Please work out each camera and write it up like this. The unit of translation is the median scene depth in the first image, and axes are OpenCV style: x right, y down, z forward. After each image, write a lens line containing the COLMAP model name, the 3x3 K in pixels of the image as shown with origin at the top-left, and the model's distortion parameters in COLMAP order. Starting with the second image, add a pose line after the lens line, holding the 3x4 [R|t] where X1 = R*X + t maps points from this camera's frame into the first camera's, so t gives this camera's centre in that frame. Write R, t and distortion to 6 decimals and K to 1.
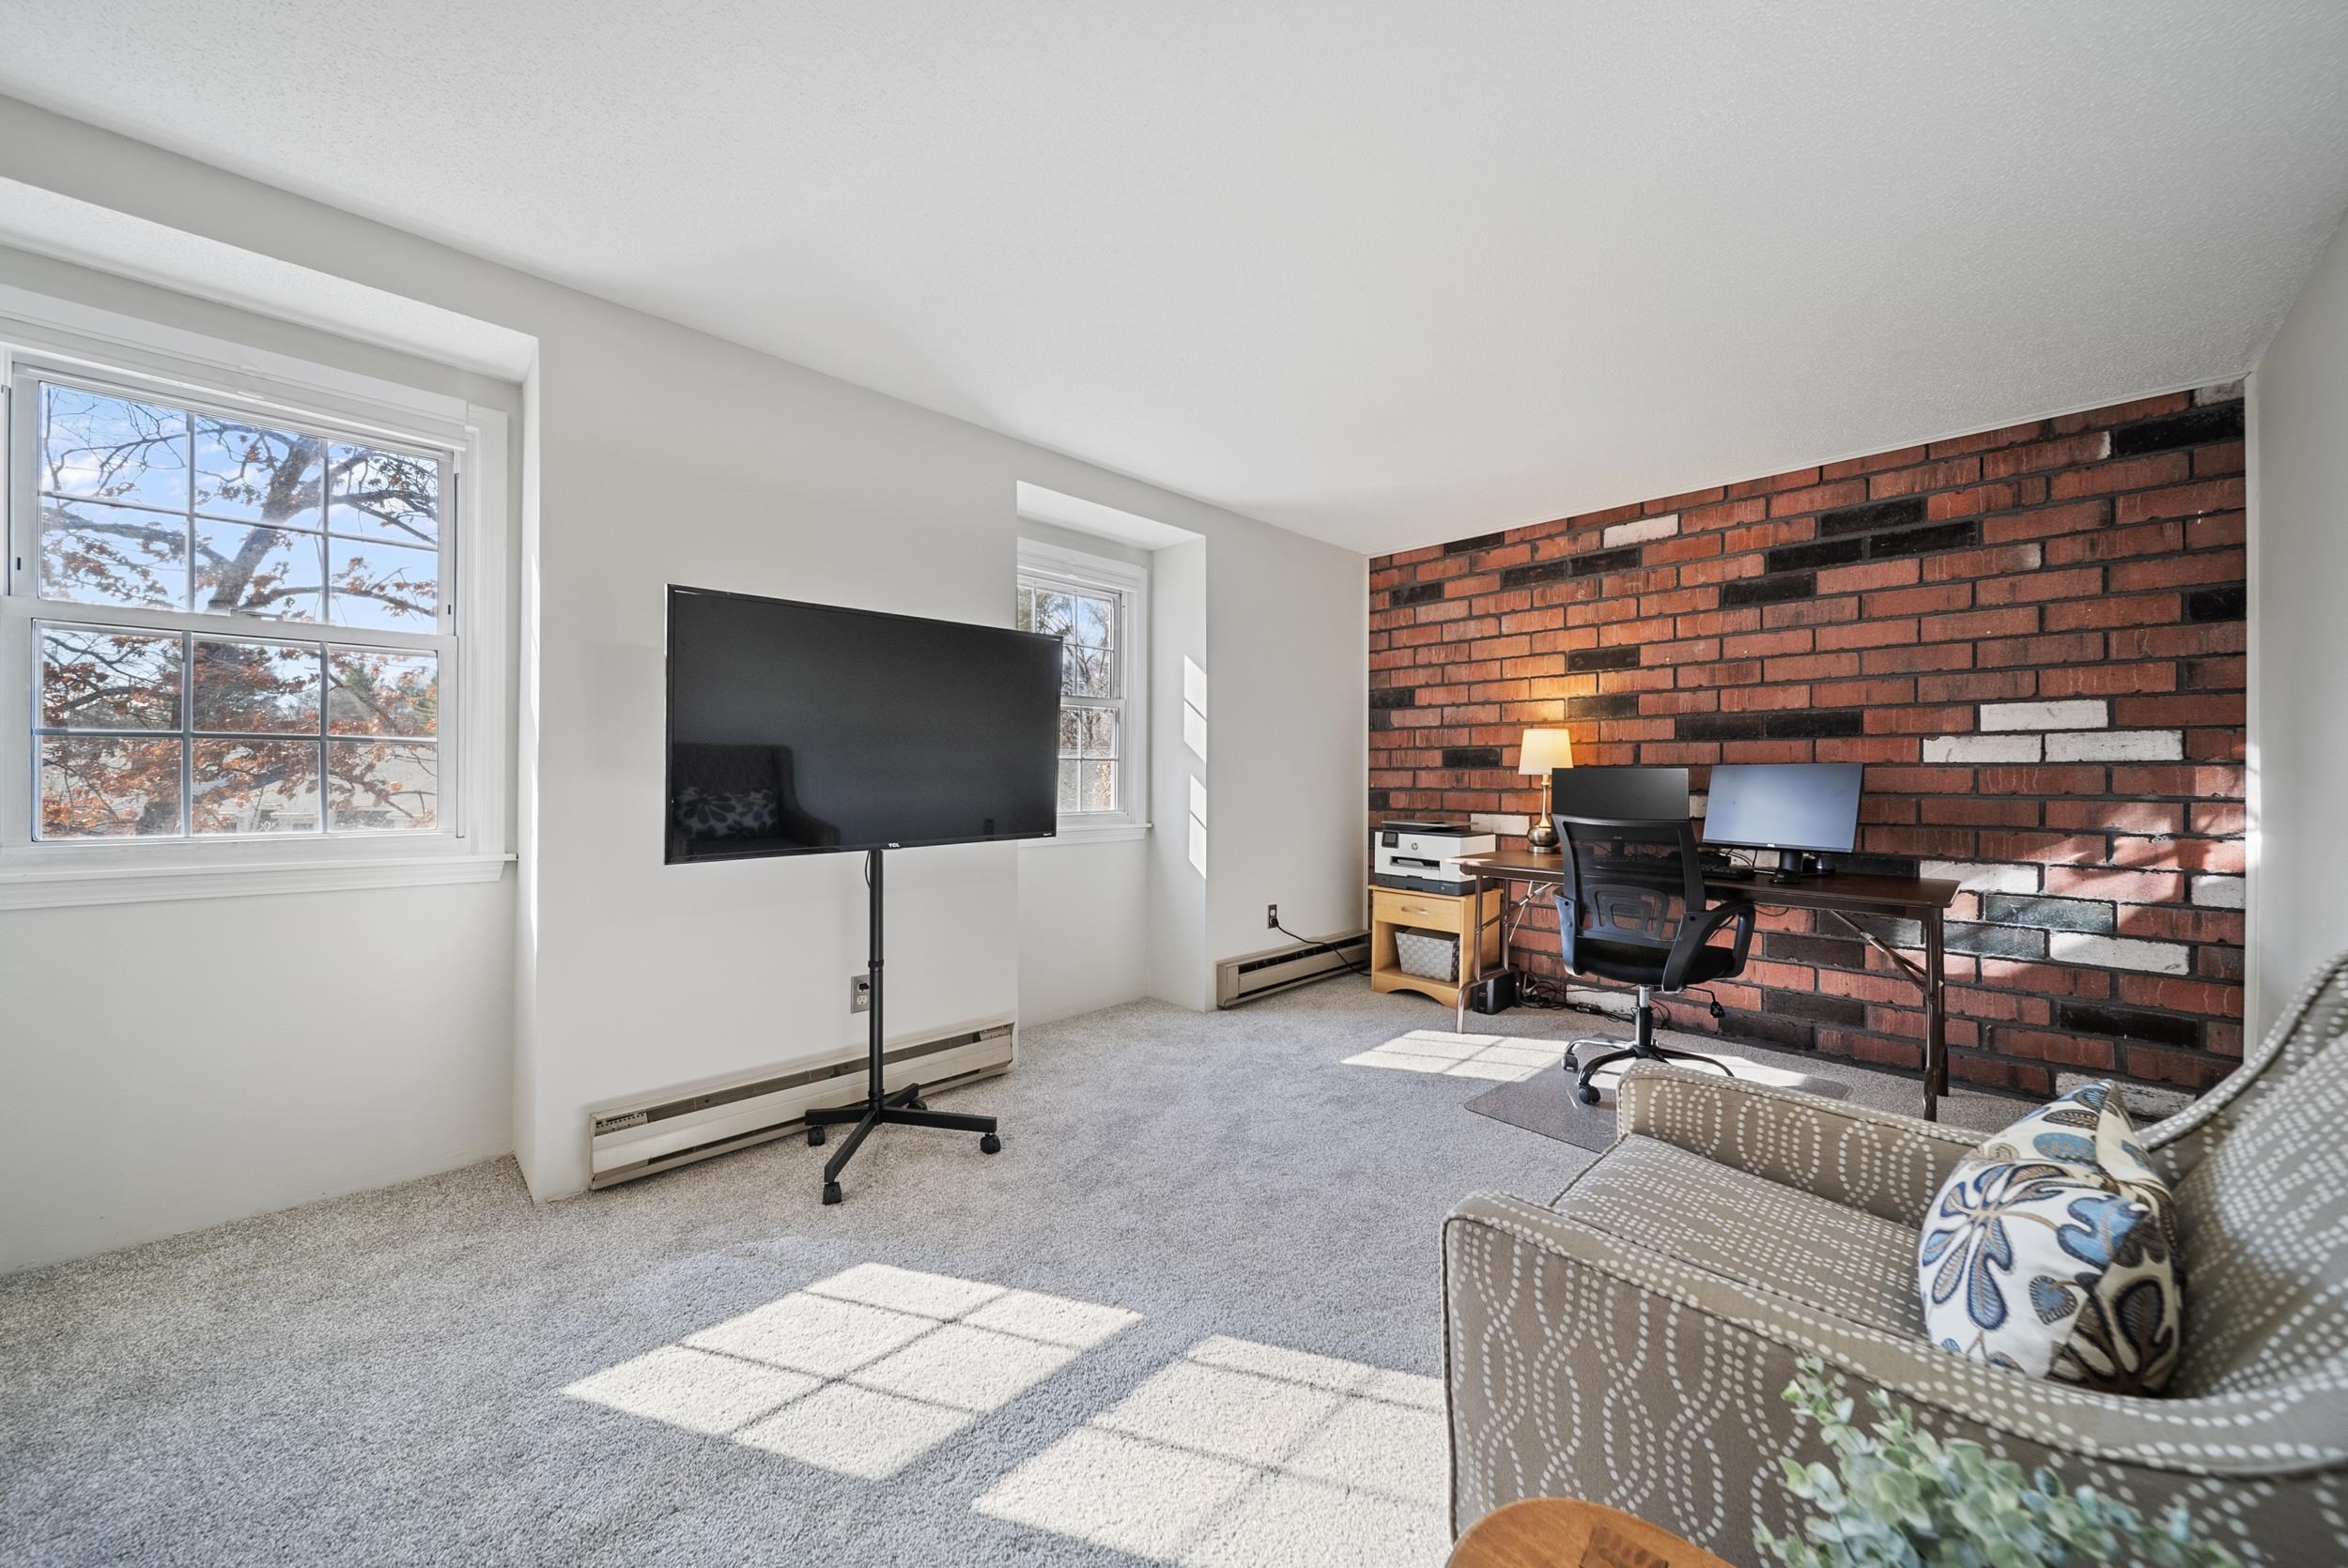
lens RADIAL K [[870.6, 0, 1154.9], [0, 870.6, 775.1], [0, 0, 1]] dist [0.002233, -0.000960]
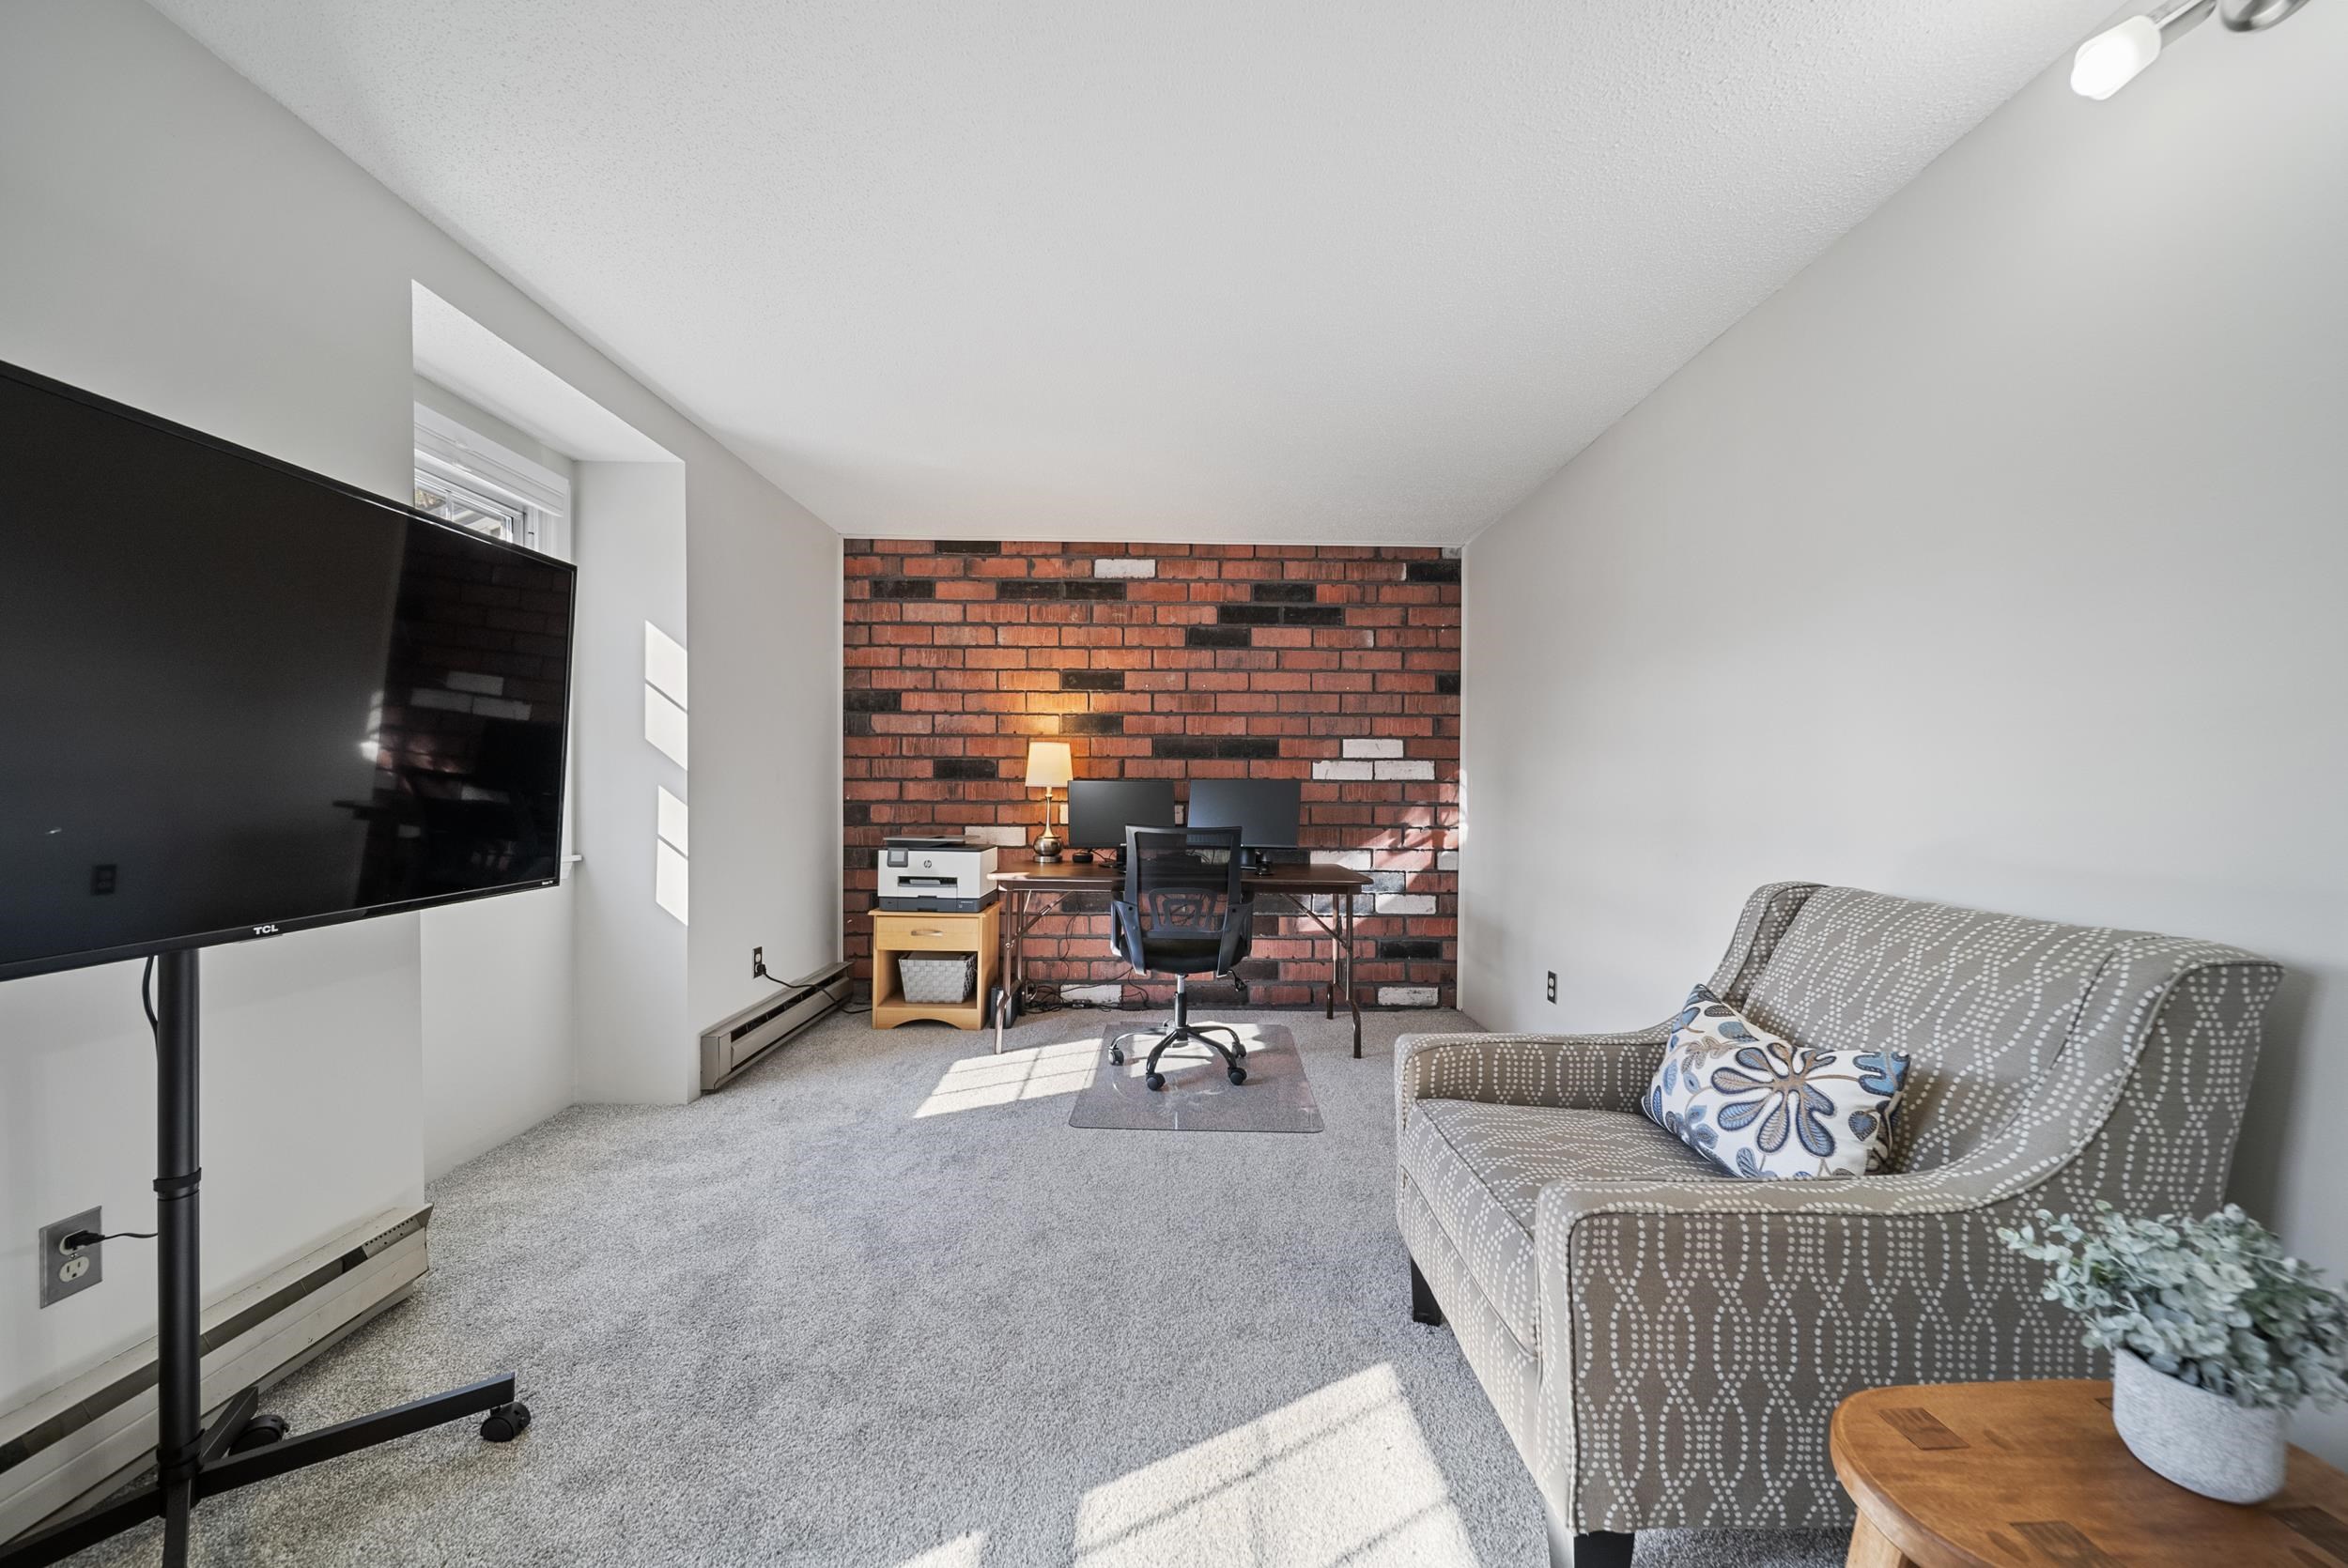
lens RADIAL K [[870.6, 0, 1180.5], [0, 870.6, 798.6], [0, 0, 1]] dist [0.002233, -0.000960]
pose [[0.666233, -0.008239, 0.745698, -0.274701], [-0.004995, 0.999867, 0.015510, -0.004020], [-0.745727, -0.014058, 0.666104, 0.242593]]
